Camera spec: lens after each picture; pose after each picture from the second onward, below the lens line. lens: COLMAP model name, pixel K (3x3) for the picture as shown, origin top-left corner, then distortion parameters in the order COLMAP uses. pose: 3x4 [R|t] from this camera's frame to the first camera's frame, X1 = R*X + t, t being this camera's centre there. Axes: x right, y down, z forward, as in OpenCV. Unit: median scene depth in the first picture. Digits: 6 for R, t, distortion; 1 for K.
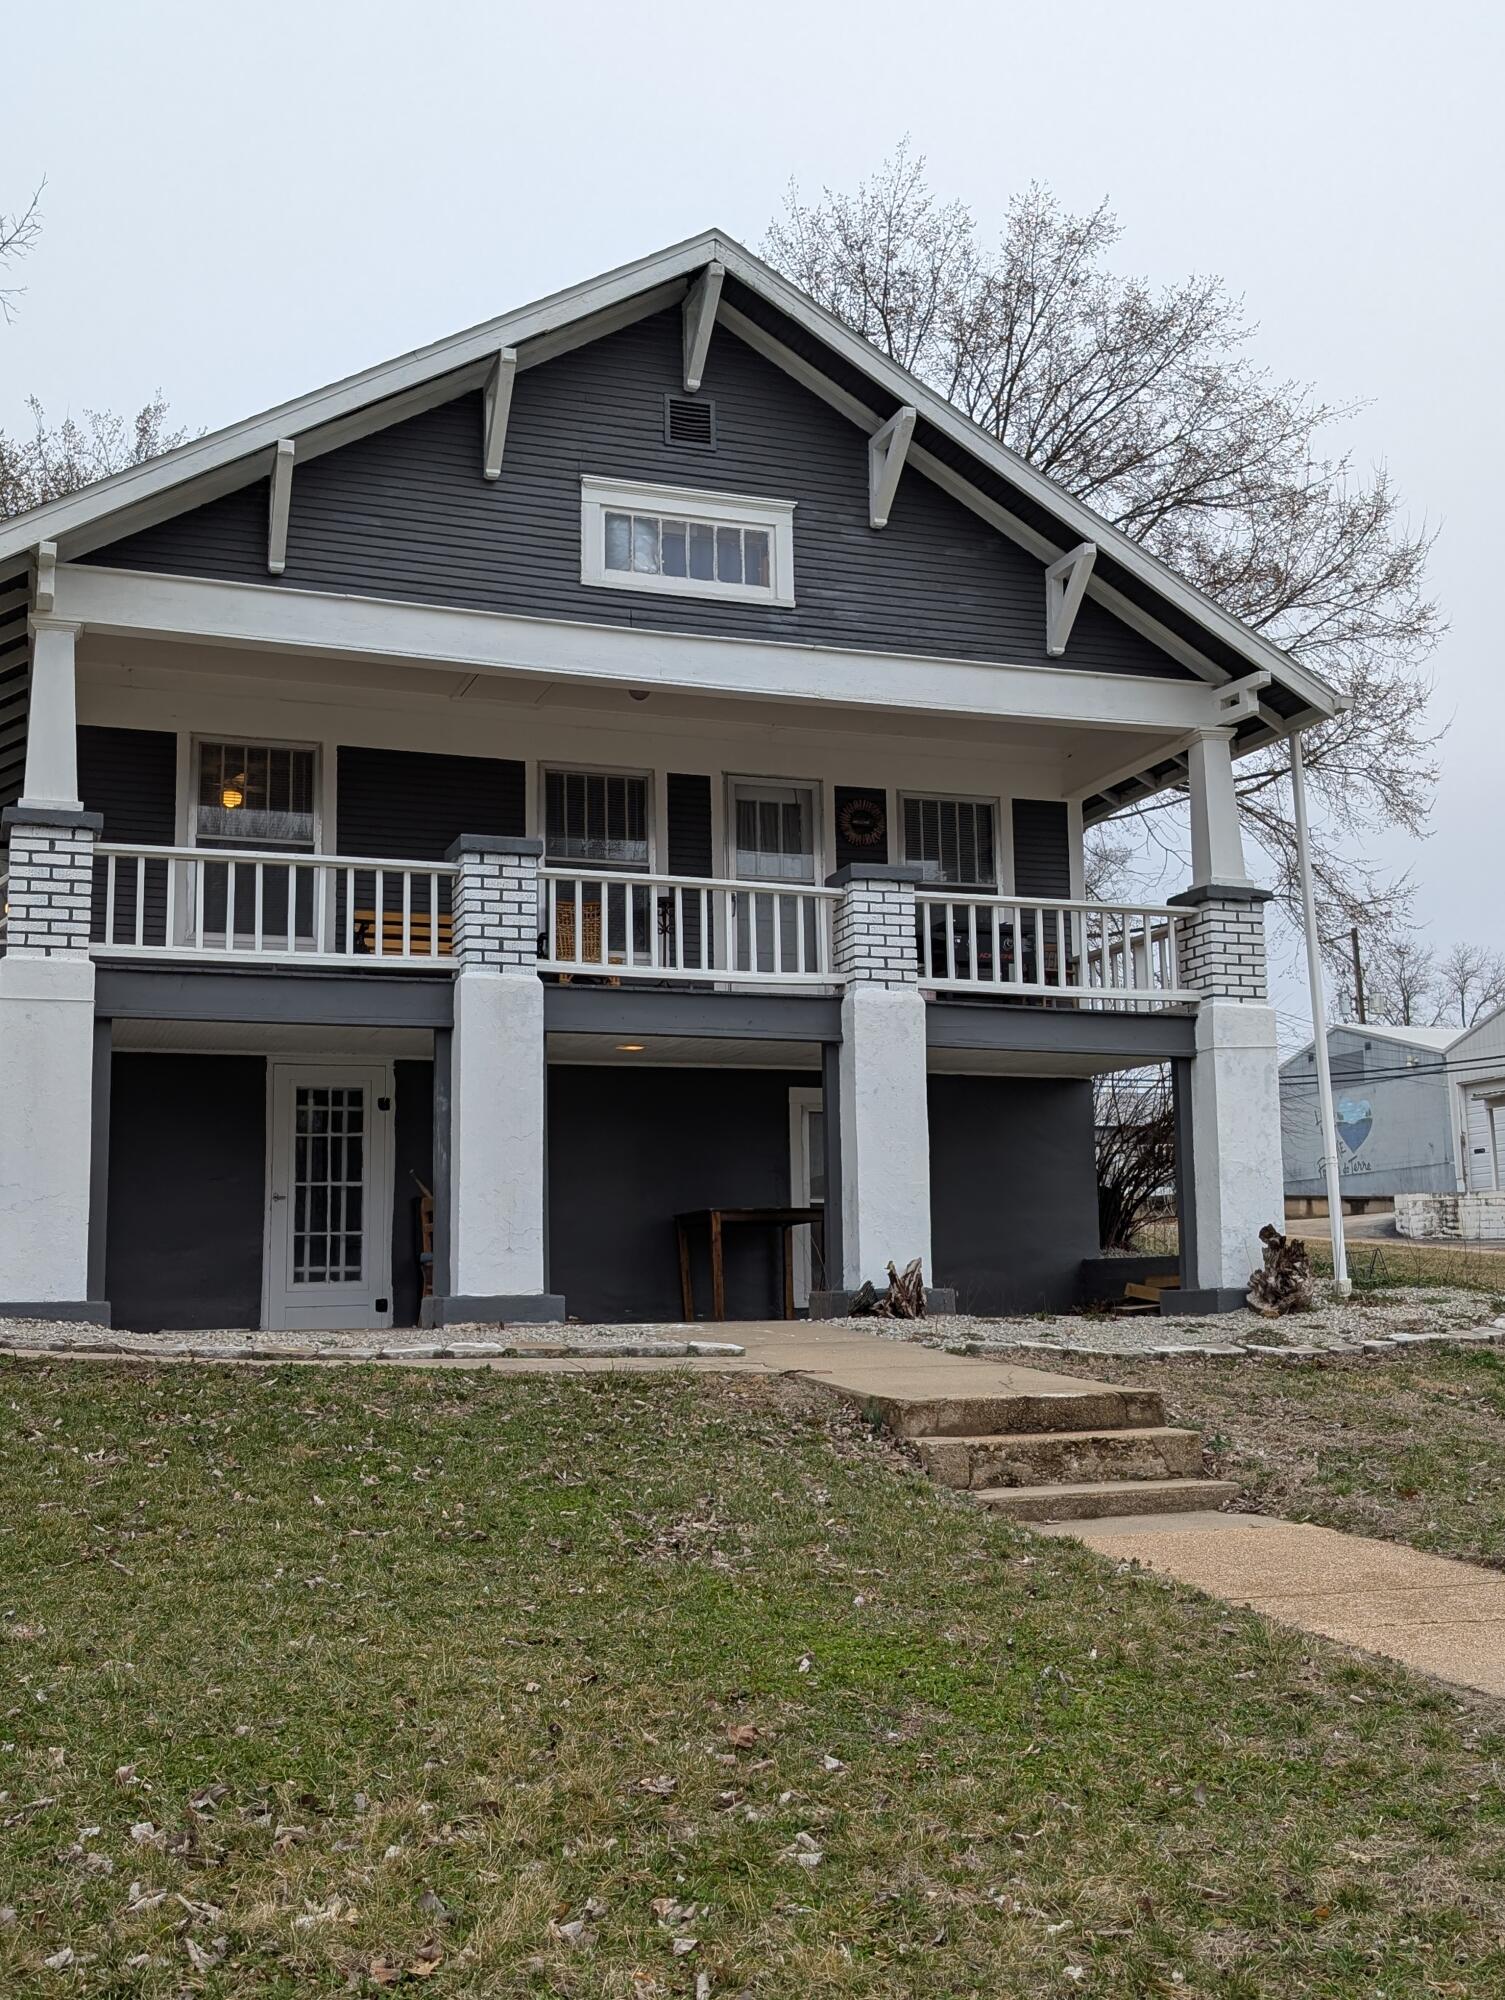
lens RADIAL K [[2127.6, 0, 752.2], [0, 2127.6, 1003.1], [0, 0, 1]] dist [0.076358, 0.000000]
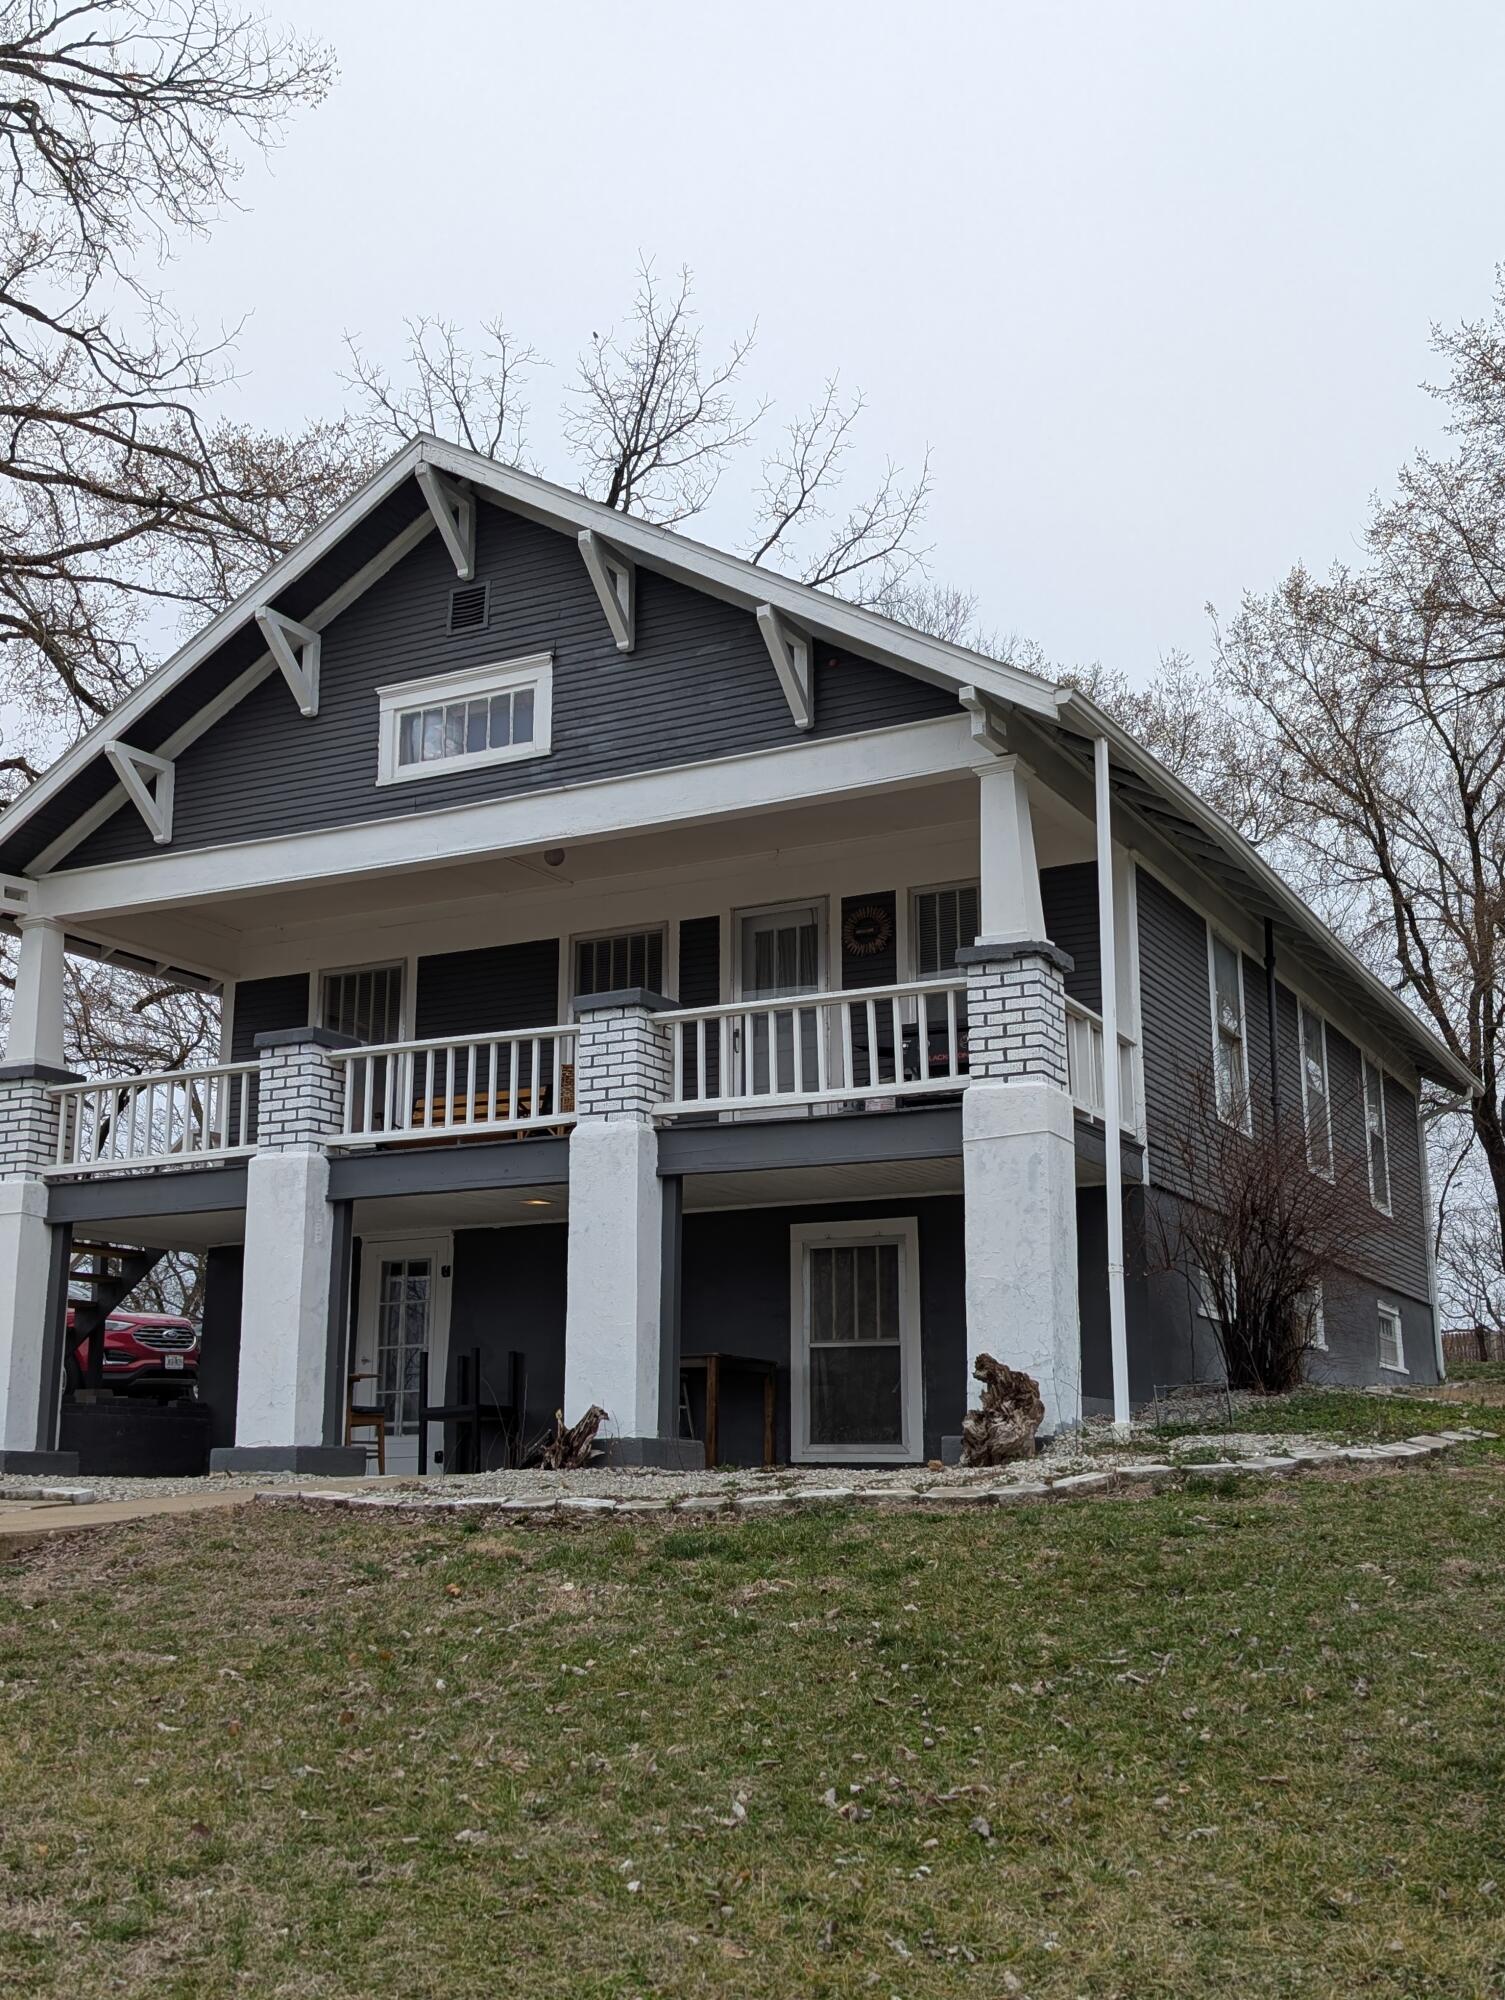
lens RADIAL K [[2127.6, 0, 753.2], [0, 2127.6, 995.4], [0, 0, 1]] dist [0.076358, 0.000000]
pose [[0.671885, -0.156321, -0.723971, 0.794358], [0.097750, 0.987639, -0.122535, 0.060019], [0.734177, 0.011561, 0.678860, 0.386438]]
